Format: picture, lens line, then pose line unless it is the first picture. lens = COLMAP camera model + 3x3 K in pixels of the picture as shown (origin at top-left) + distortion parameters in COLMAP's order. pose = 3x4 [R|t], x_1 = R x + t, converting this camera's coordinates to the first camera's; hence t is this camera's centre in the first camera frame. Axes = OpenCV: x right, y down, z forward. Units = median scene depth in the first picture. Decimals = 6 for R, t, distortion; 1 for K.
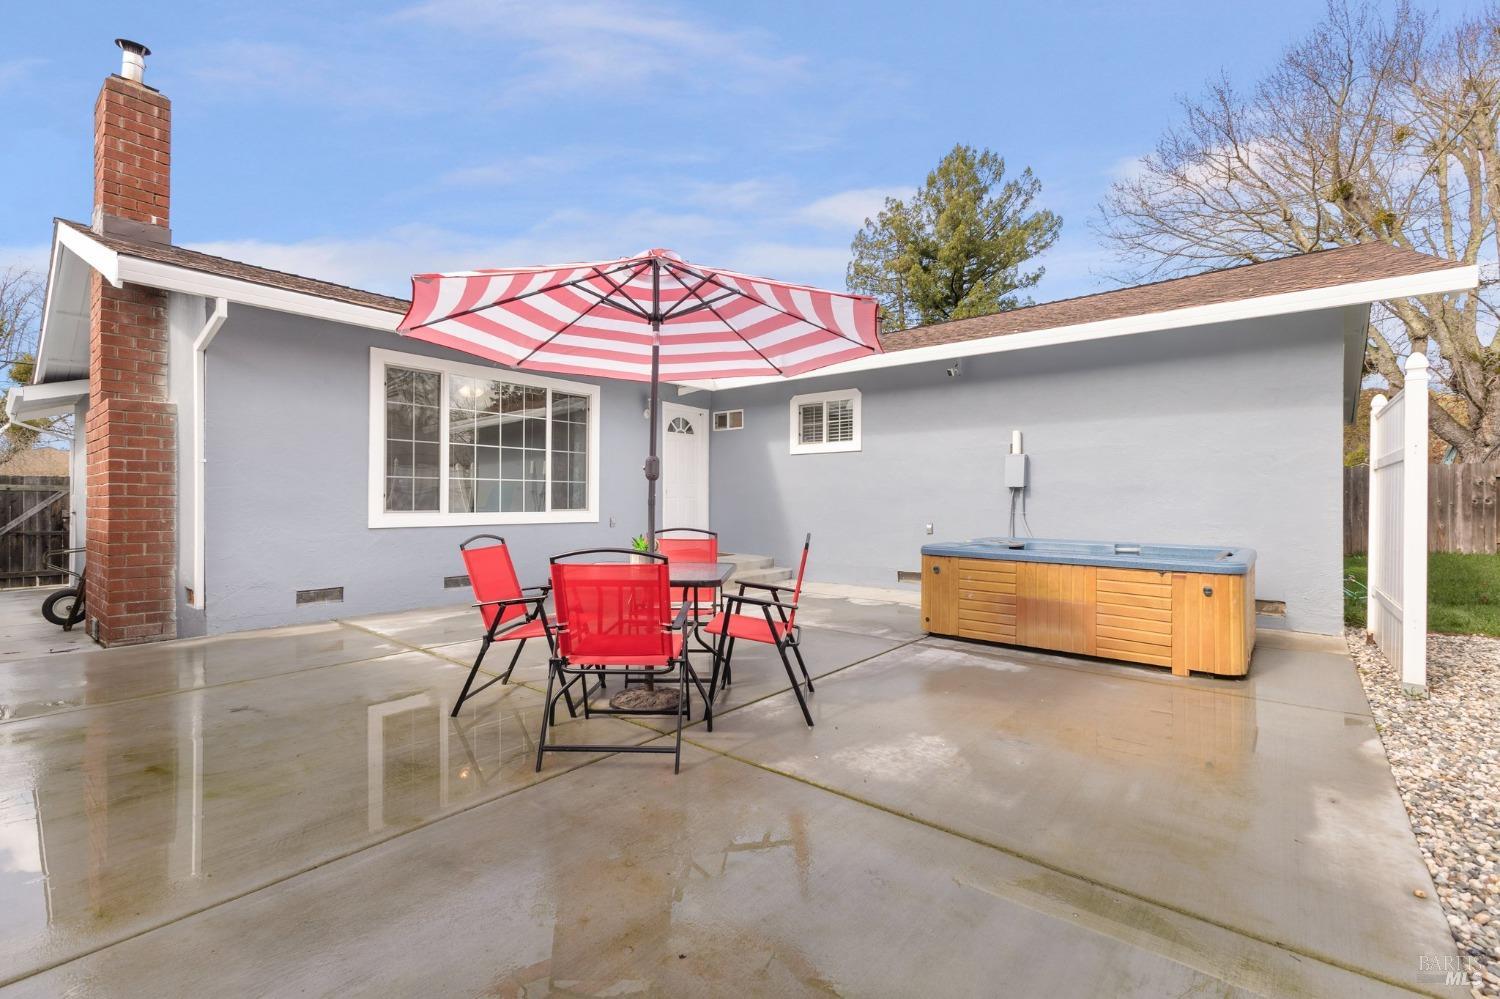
lens RADIAL K [[656.0, 0, 745.0], [0, 656.0, 498.1], [0, 0, 1]] dist [-0.000193, -0.000415]
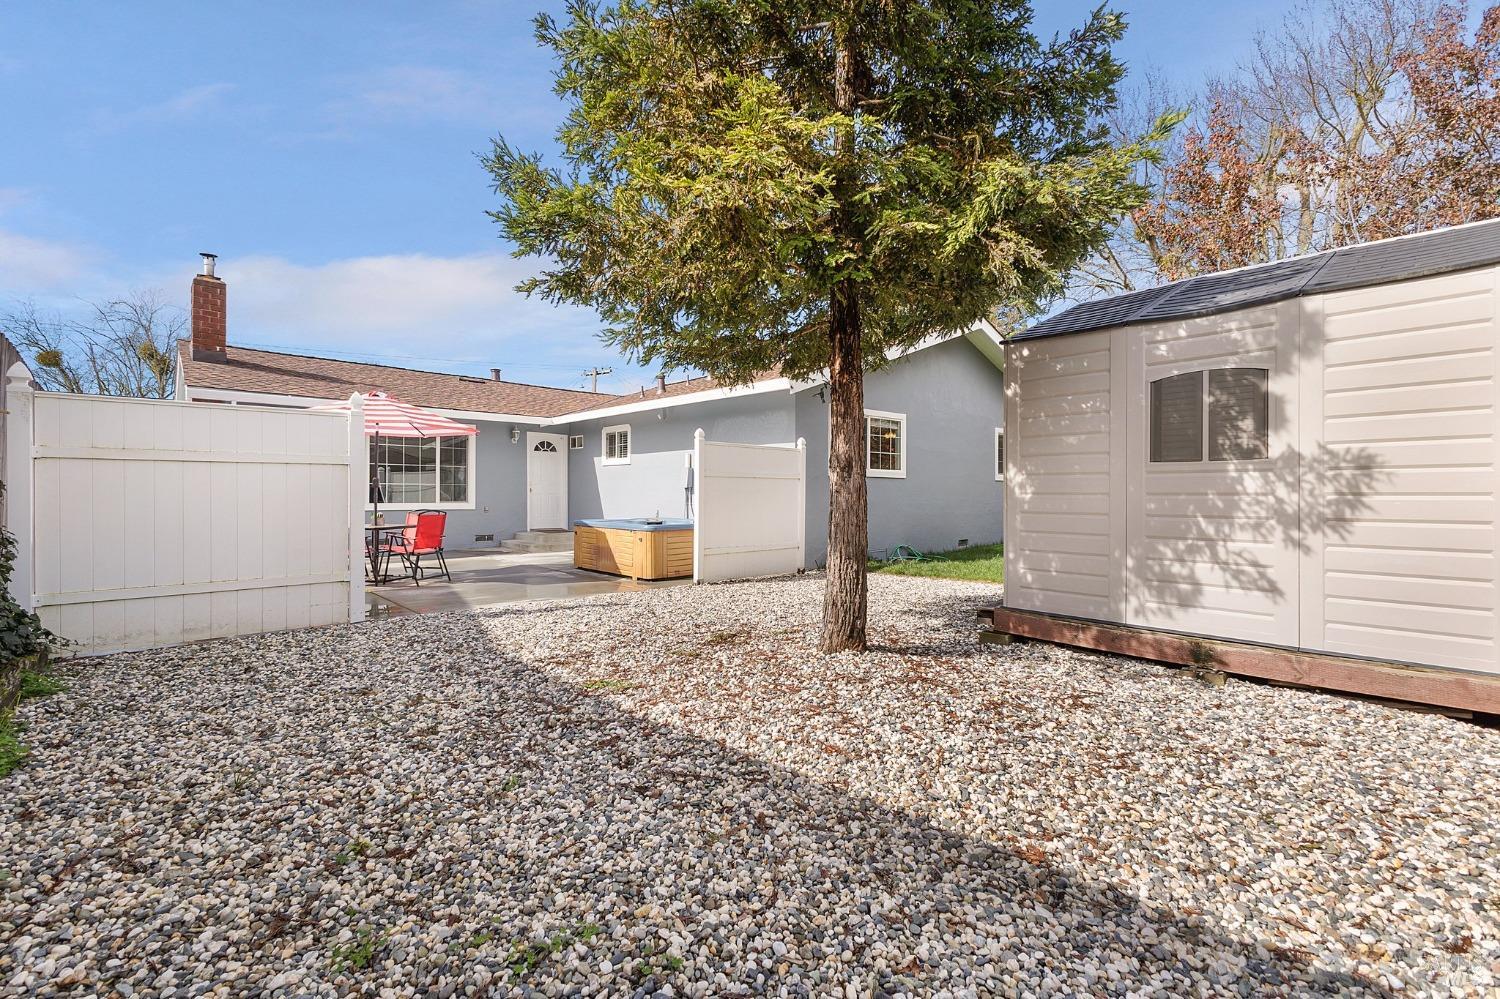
lens RADIAL K [[656.0, 0, 745.0], [0, 656.0, 498.1], [0, 0, 1]] dist [-0.000193, -0.000415]
pose [[0.991394, -0.005739, -0.130788, 0.735569], [0.007278, 0.999910, 0.011292, -0.007126], [0.130712, -0.012147, 0.991346, -0.587465]]
